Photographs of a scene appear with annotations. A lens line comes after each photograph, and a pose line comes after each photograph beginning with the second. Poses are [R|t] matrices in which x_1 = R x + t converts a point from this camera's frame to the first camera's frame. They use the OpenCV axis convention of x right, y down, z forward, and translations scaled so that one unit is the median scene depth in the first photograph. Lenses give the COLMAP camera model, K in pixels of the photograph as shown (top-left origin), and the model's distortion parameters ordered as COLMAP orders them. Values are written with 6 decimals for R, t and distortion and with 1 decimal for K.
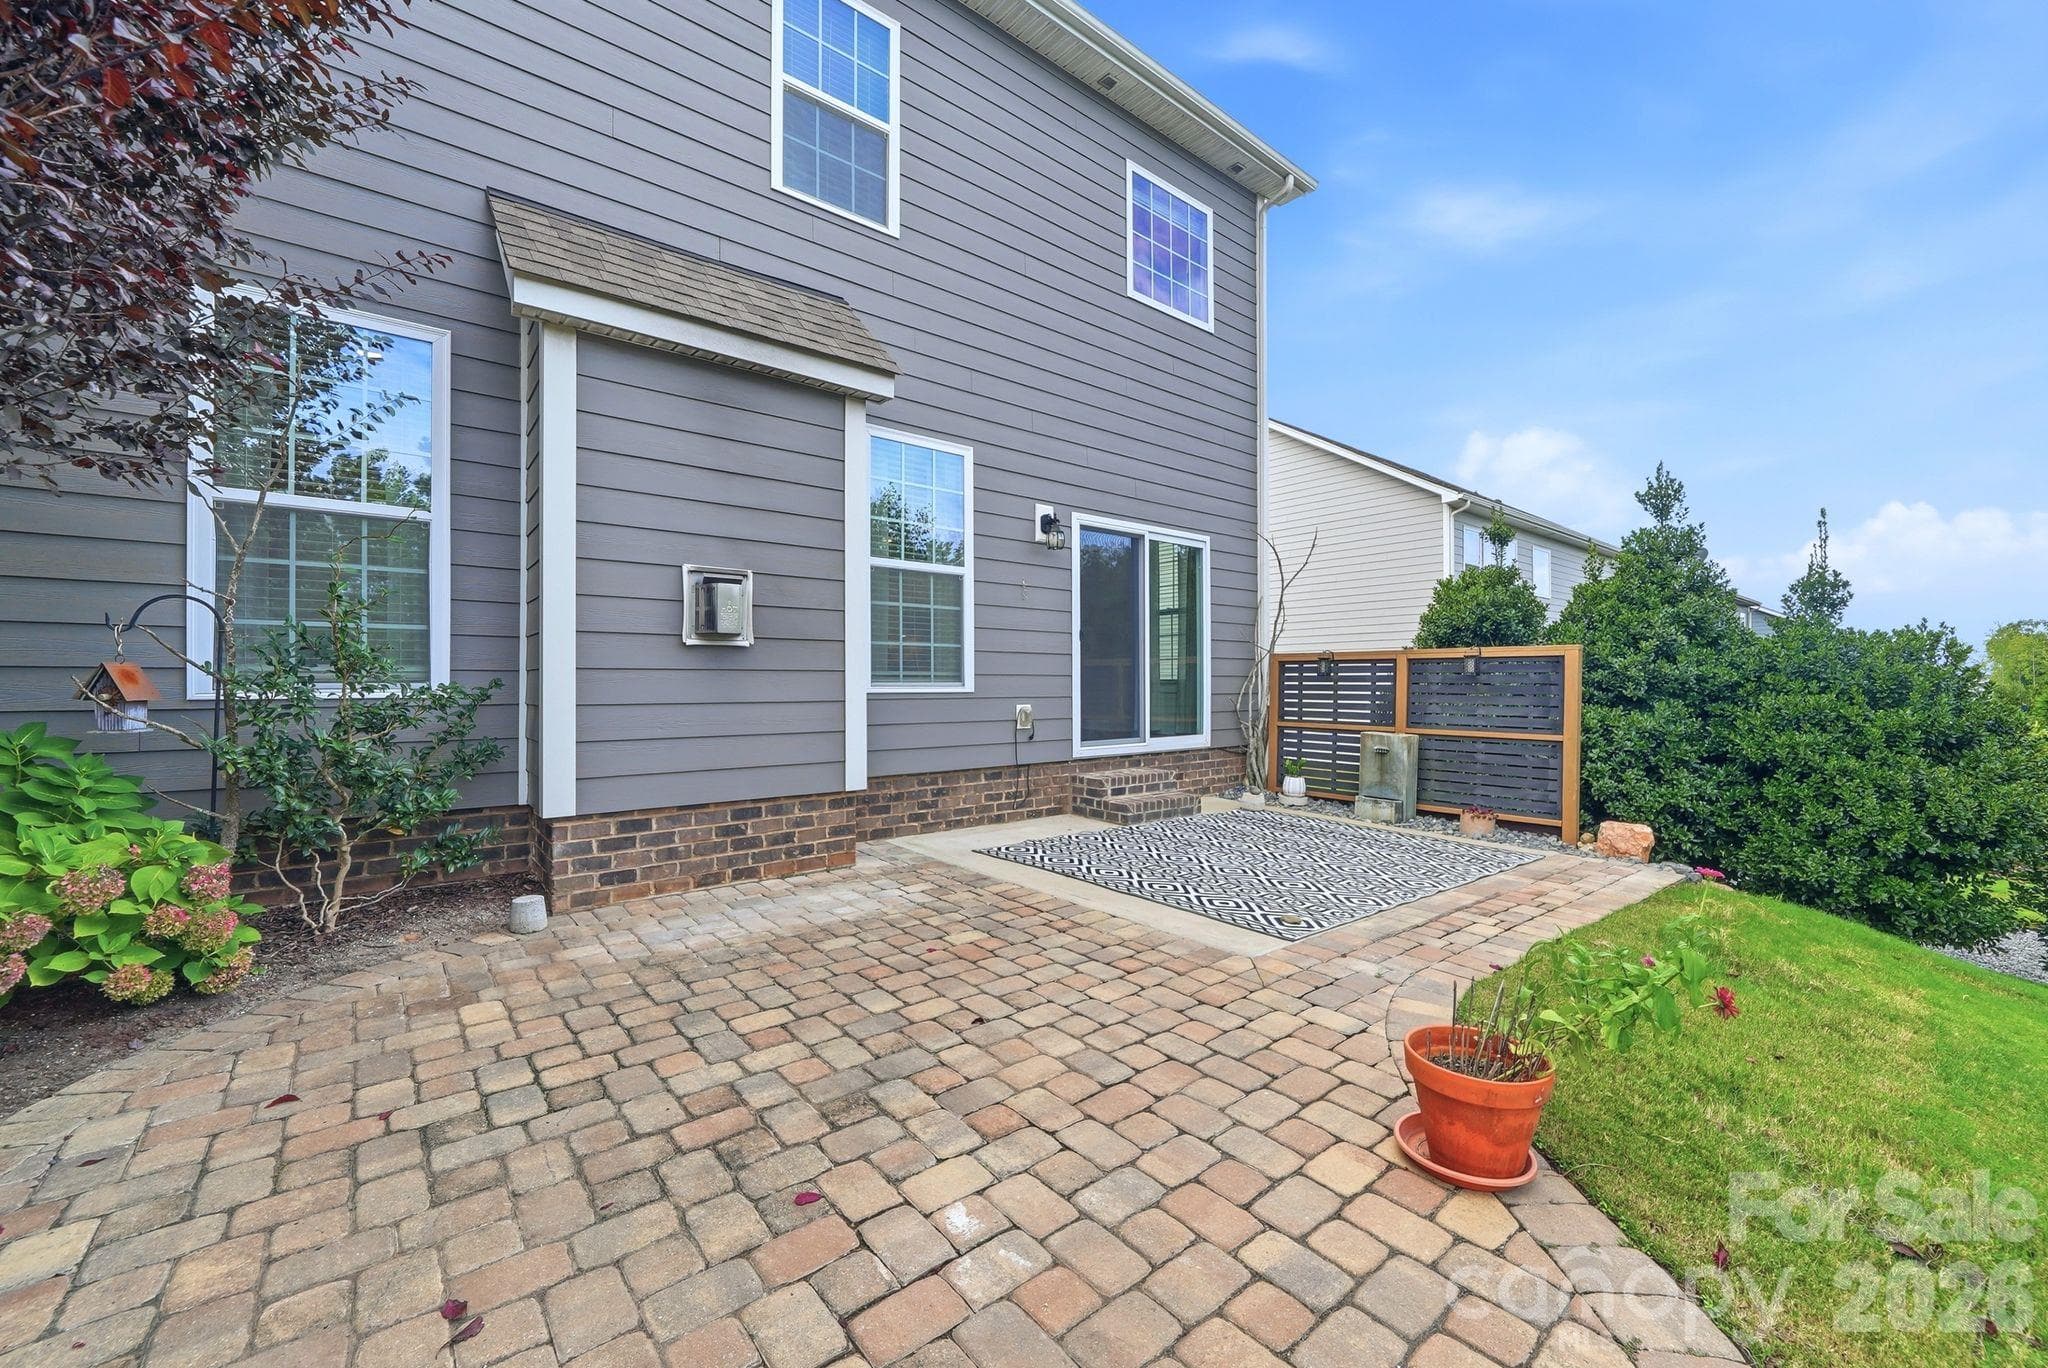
lens RADIAL K [[818.7, 0, 1025.3], [0, 818.7, 682.1], [0, 0, 1]] dist [-0.008741, 0.000673]
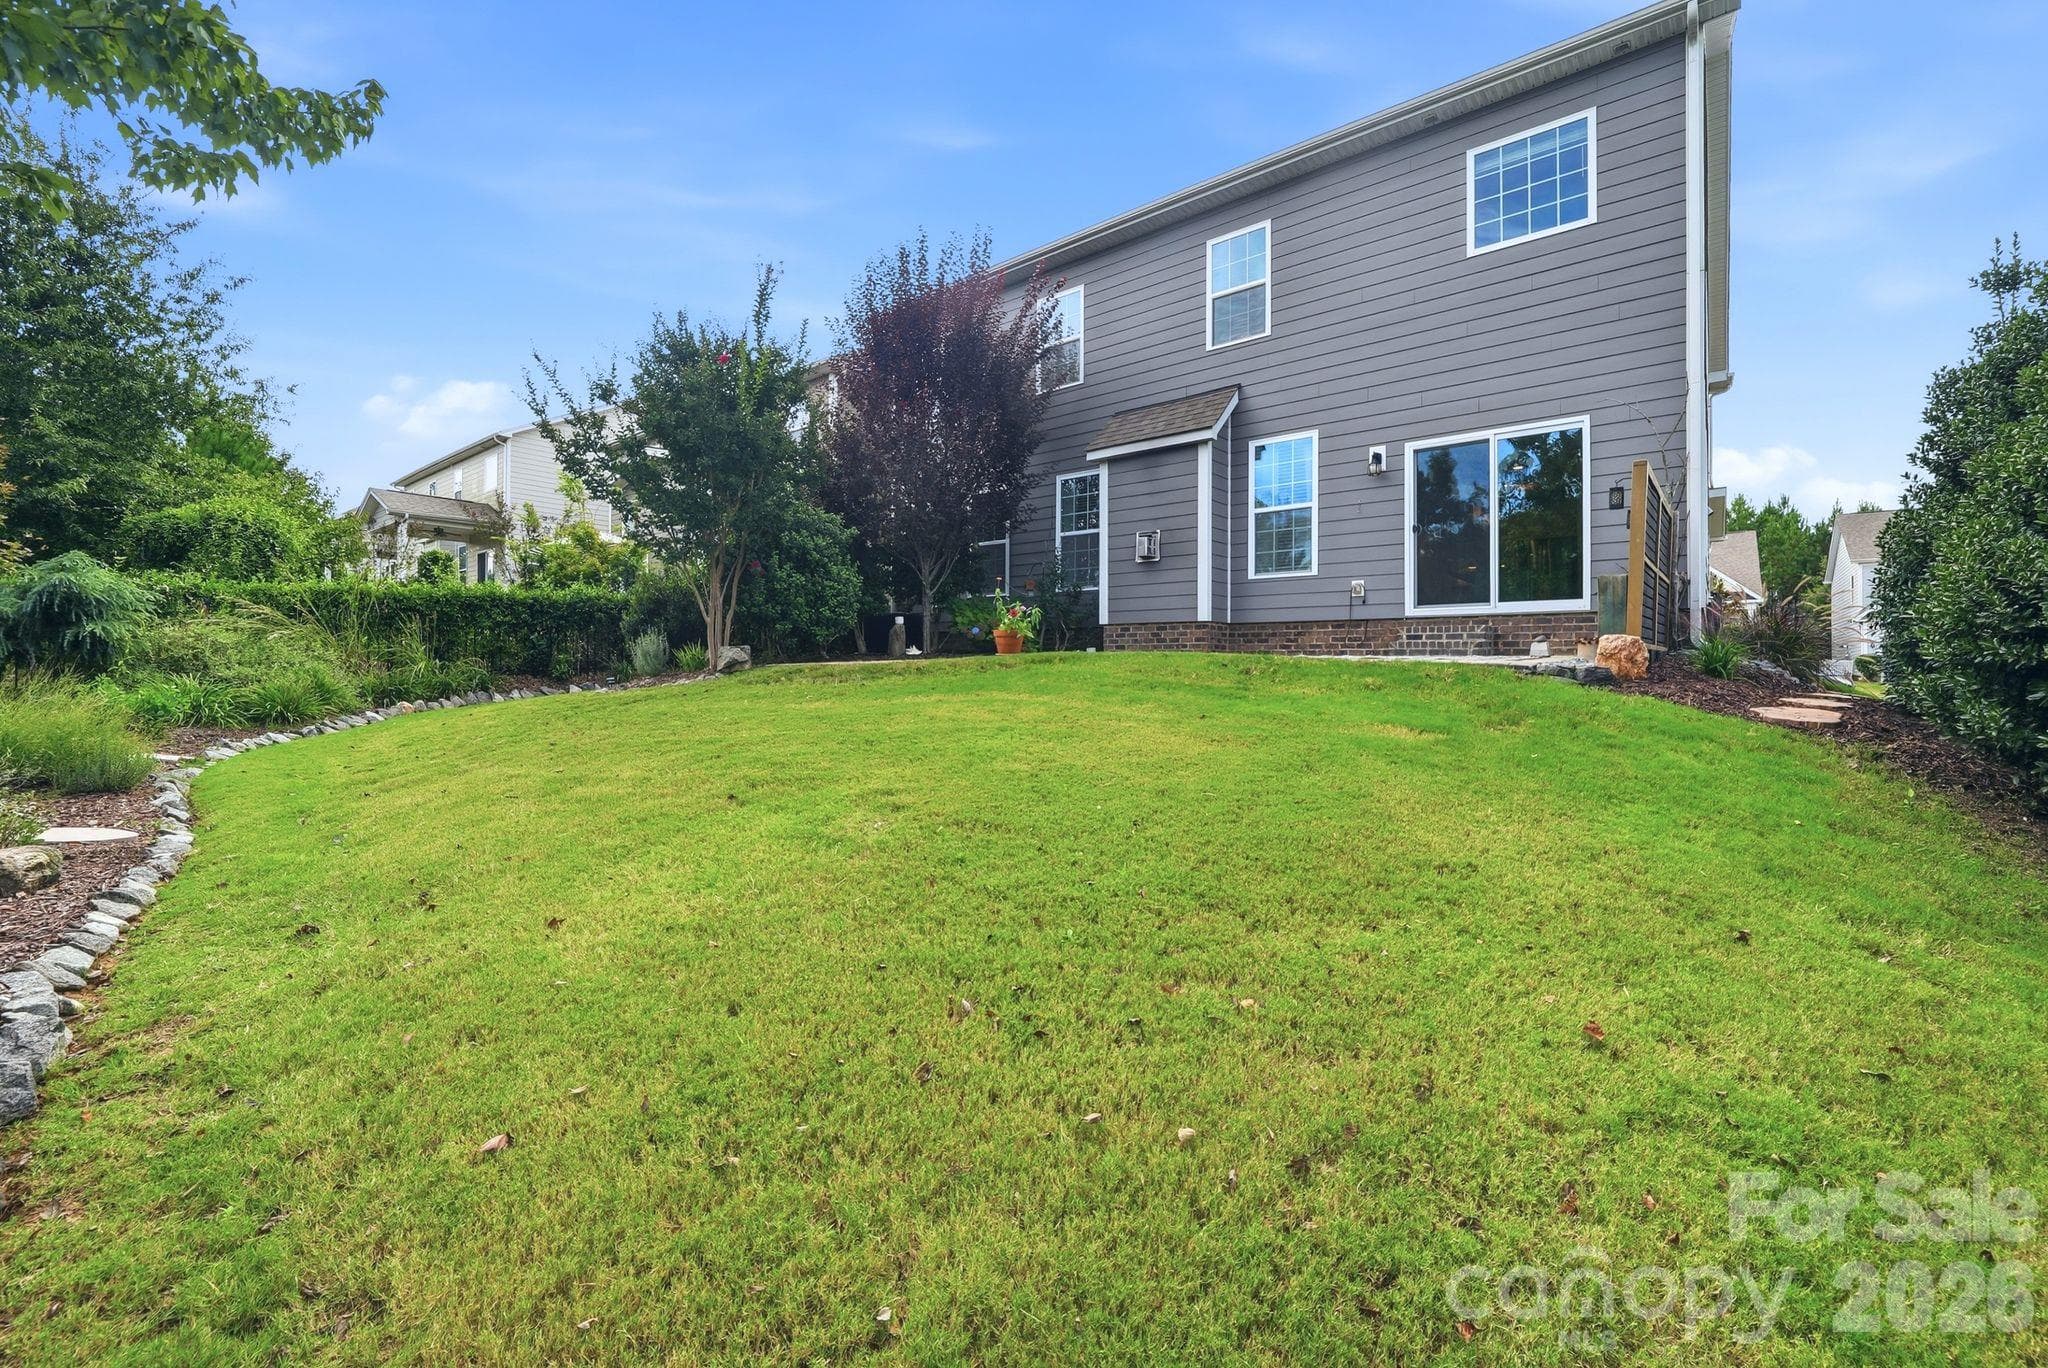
lens RADIAL K [[818.7, 0, 1025.5], [0, 818.7, 671.7], [0, 0, 1]] dist [-0.008741, 0.000673]
pose [[0.188423, 0.011764, -0.982018, 1.427906], [-0.001474, 0.999931, 0.011696, 0.186100], [0.982087, -0.000756, 0.188427, 0.086933]]
